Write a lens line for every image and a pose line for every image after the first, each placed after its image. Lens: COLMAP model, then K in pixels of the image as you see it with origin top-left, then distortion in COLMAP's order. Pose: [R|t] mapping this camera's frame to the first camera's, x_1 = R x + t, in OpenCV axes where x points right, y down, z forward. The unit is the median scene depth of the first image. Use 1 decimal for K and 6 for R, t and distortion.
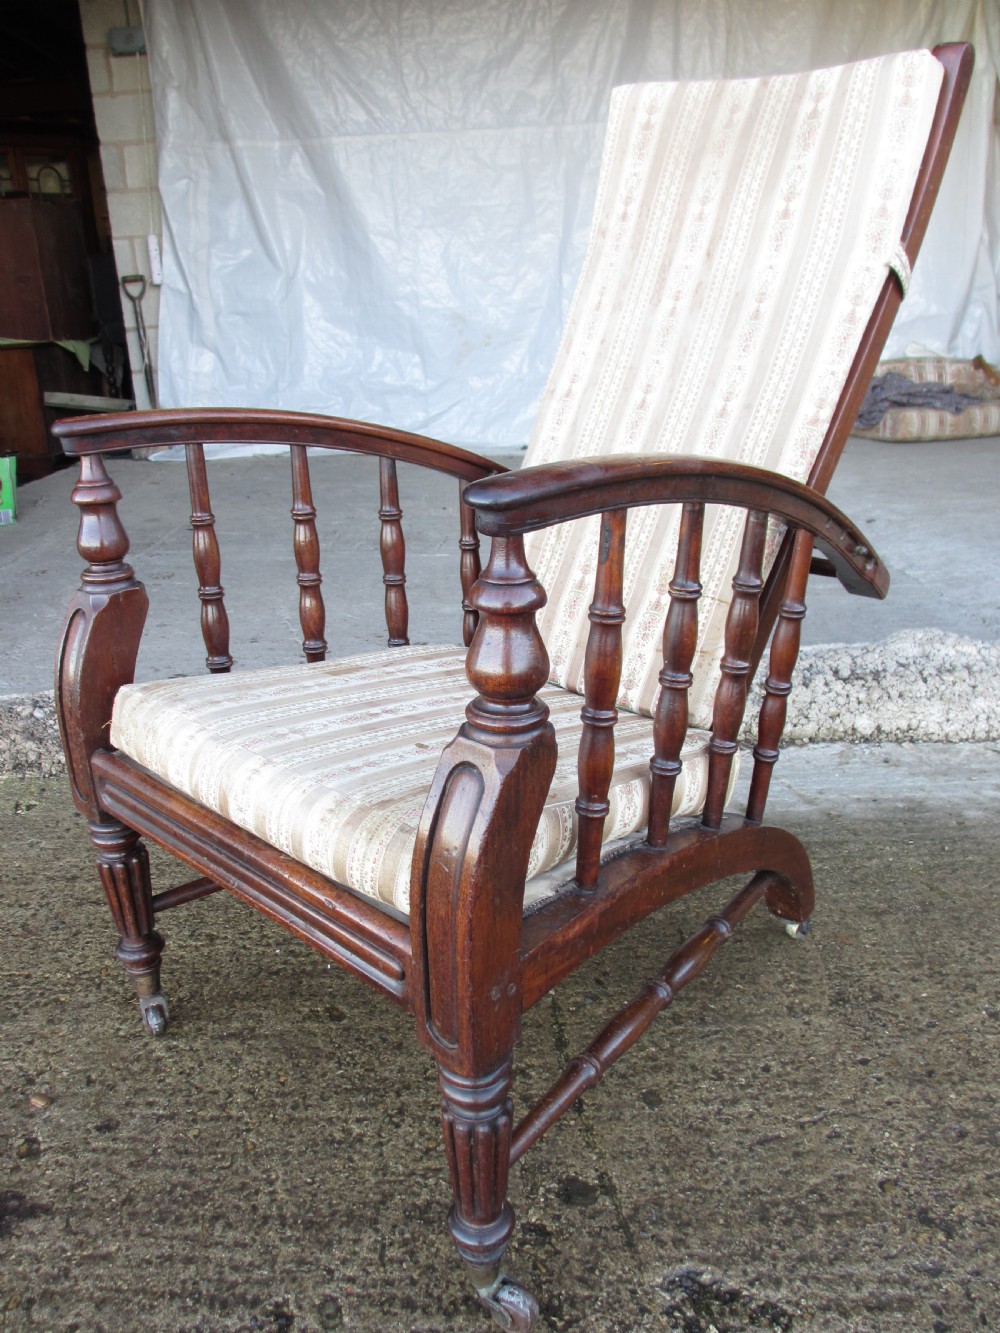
lens RADIAL K [[1100.9, 0, 500.0], [0, 1100.9, 666.5], [0, 0, 1]] dist [-0.049463, 0.019859]
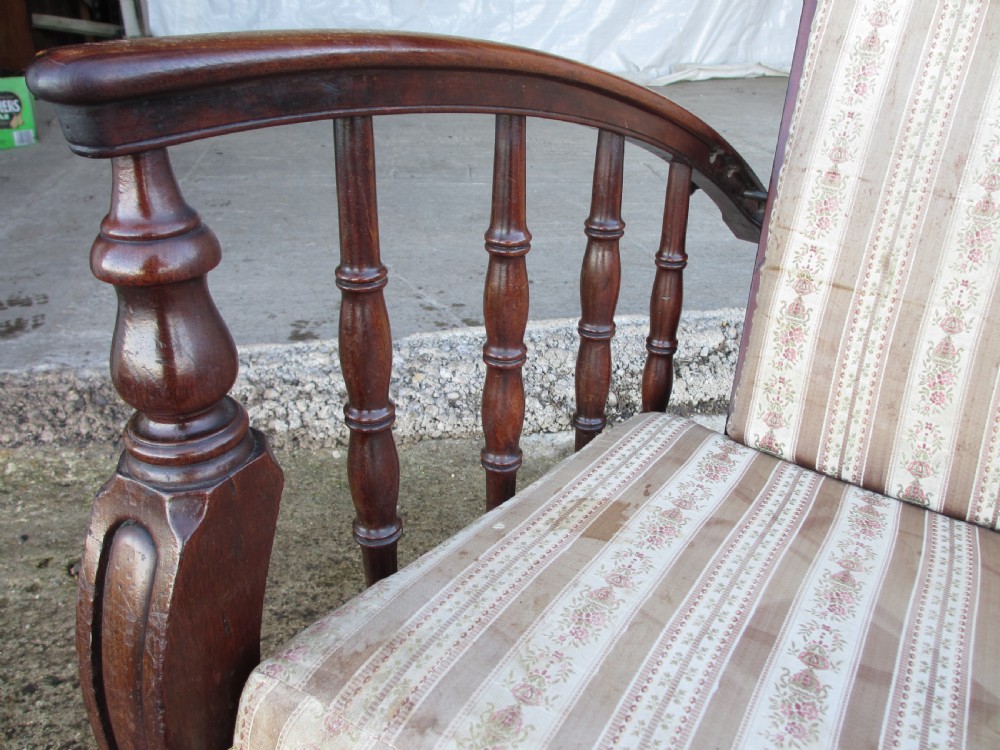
lens RADIAL K [[826.3, 0, 500.0], [0, 826.3, 375.0], [0, 0, 1]] dist [-0.045627, 0.013259]
pose [[0.988966, -0.018960, 0.146926, -0.454125], [-0.002808, 0.989200, 0.146548, -0.102017], [-0.148117, -0.145344, 0.978231, 0.537634]]
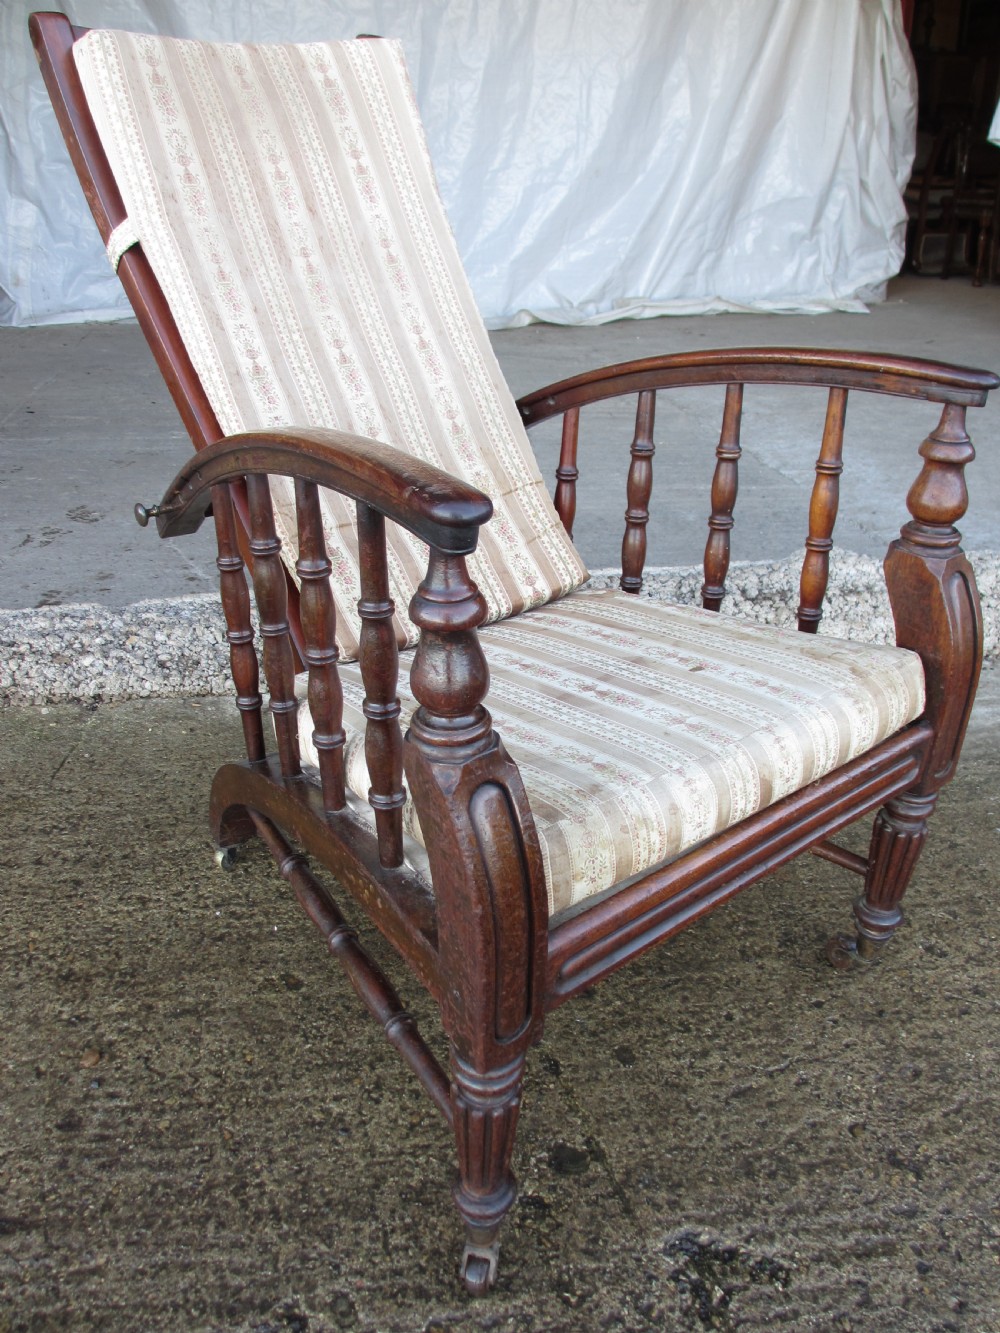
lens RADIAL K [[1099.3, 0, 500.0], [0, 1099.3, 666.5], [0, 0, 1]] dist [-0.055451, 0.016742]
pose [[0.988068, -0.016580, 0.153121, -0.122404], [-0.002457, 0.992366, 0.123306, -0.086638], [-0.153997, -0.122211, 0.980484, 0.062943]]
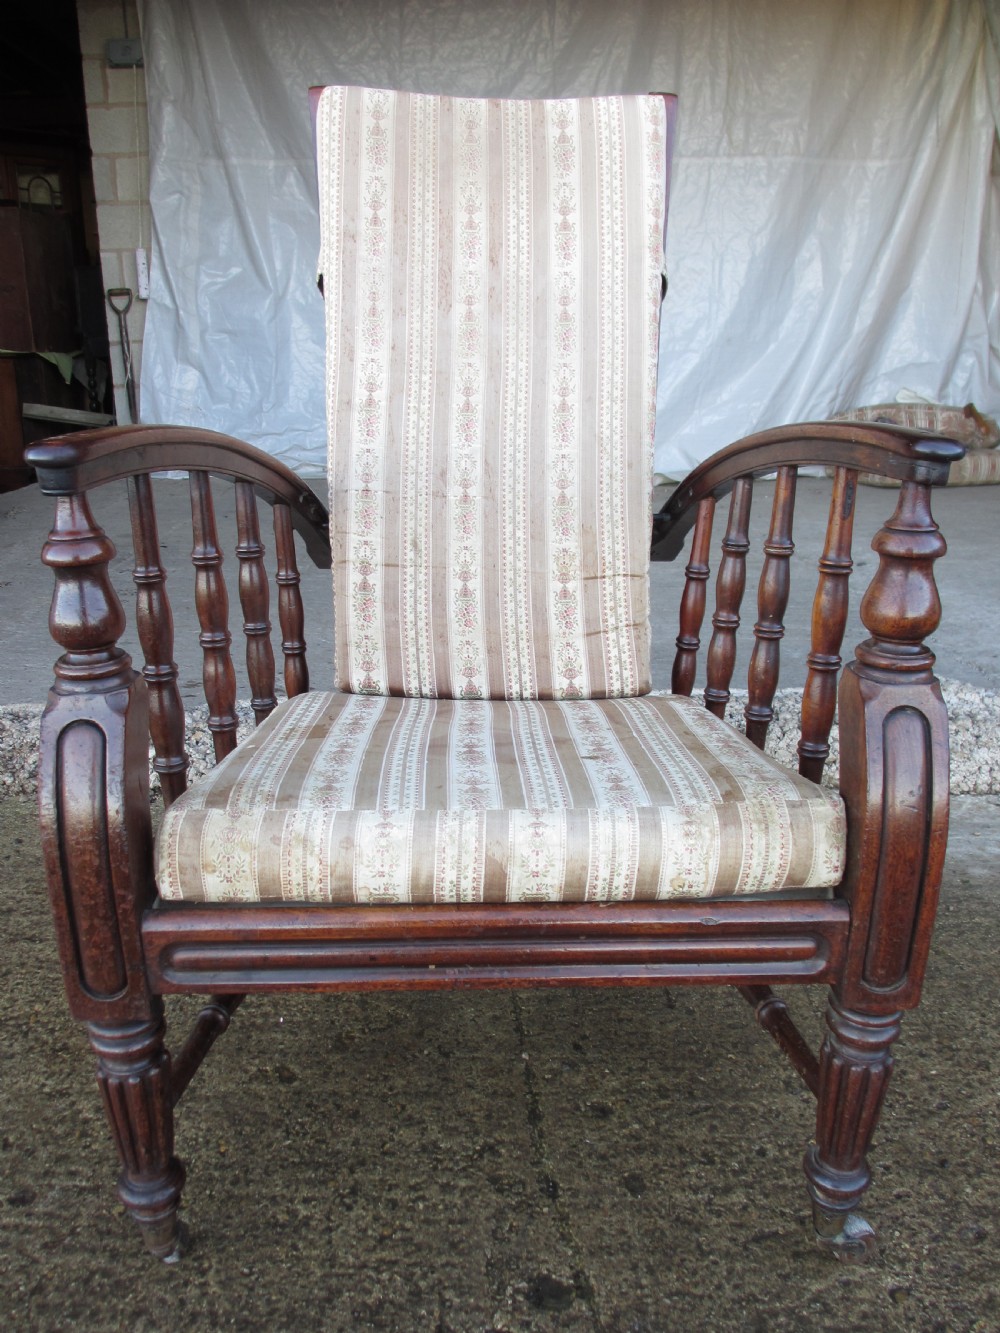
lens RADIAL K [[1101.5, 0, 500.0], [0, 1101.5, 666.5], [0, 0, 1]] dist [-0.045627, 0.013259]
pose [[0.999155, 0.035888, 0.020039, -0.004614], [-0.035248, 0.998884, -0.031444, 0.003427], [-0.021145, 0.030712, 0.999305, 0.092349]]
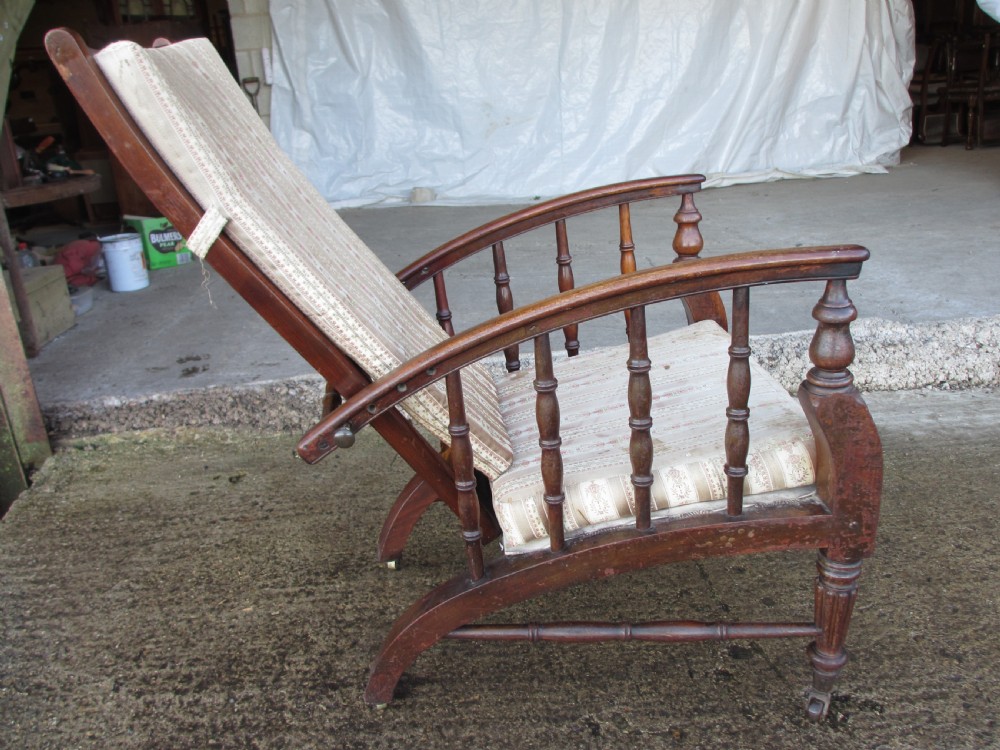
lens RADIAL K [[825.8, 0, 516.2], [0, 825.8, 375.3], [0, 0, 1]] dist [-0.049463, 0.019859]
pose [[0.998601, -0.033141, 0.041193, -0.278286], [0.032285, 0.999252, 0.021281, 0.010429], [-0.041867, -0.019922, 0.998925, -0.222478]]
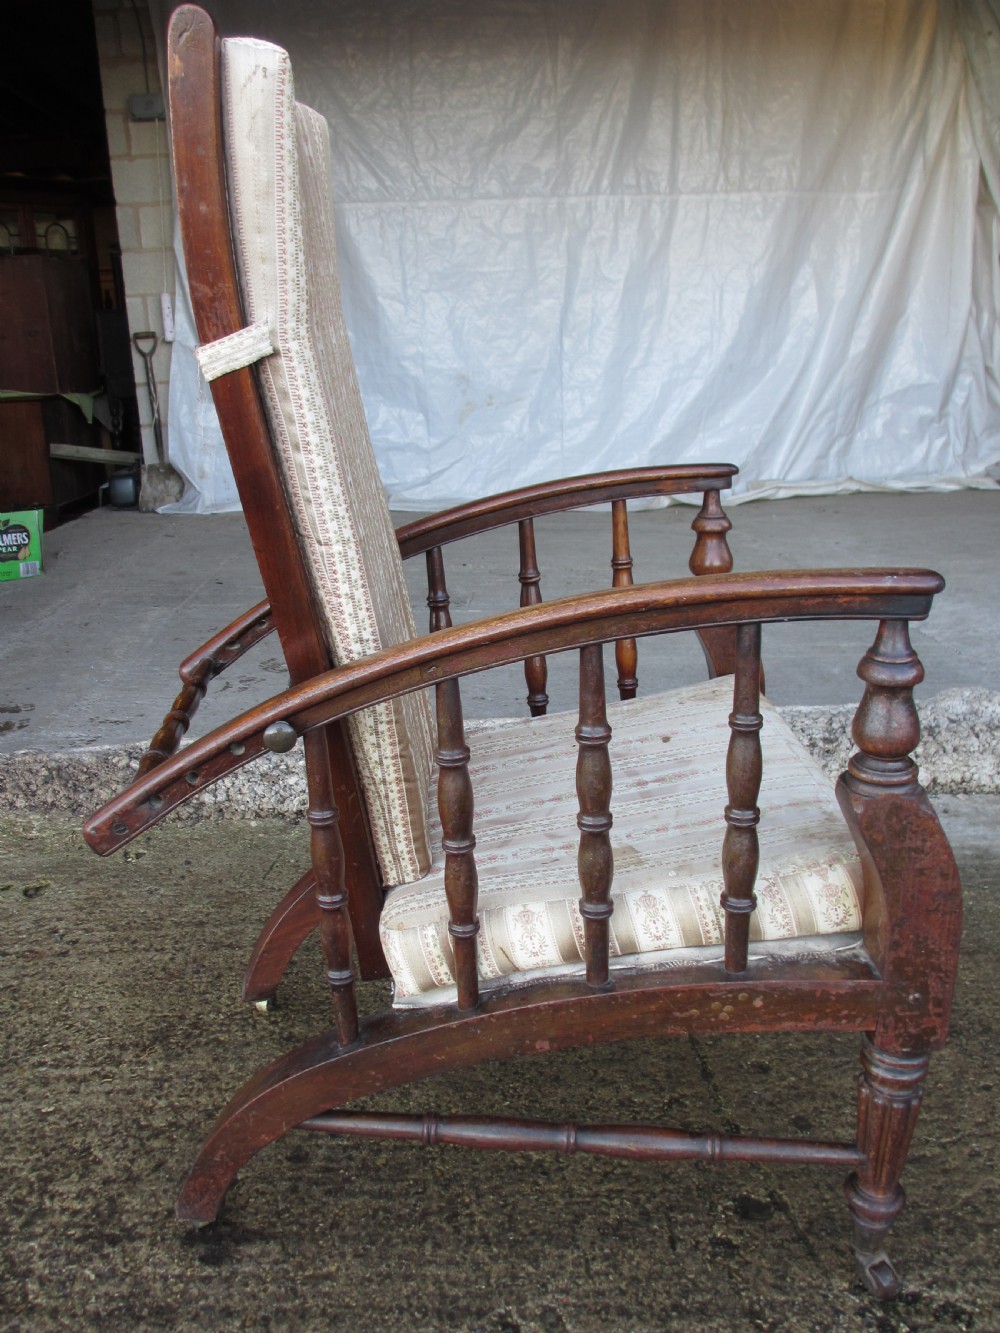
lens RADIAL K [[1100.9, 0, 500.0], [0, 1100.9, 666.5], [0, 0, 1]] dist [-0.049463, 0.019859]
pose [[0.999282, 0.006537, 0.037309, -0.198311], [-0.004844, 0.998961, -0.045310, -0.007504], [-0.037567, 0.045097, 0.998276, -0.087240]]
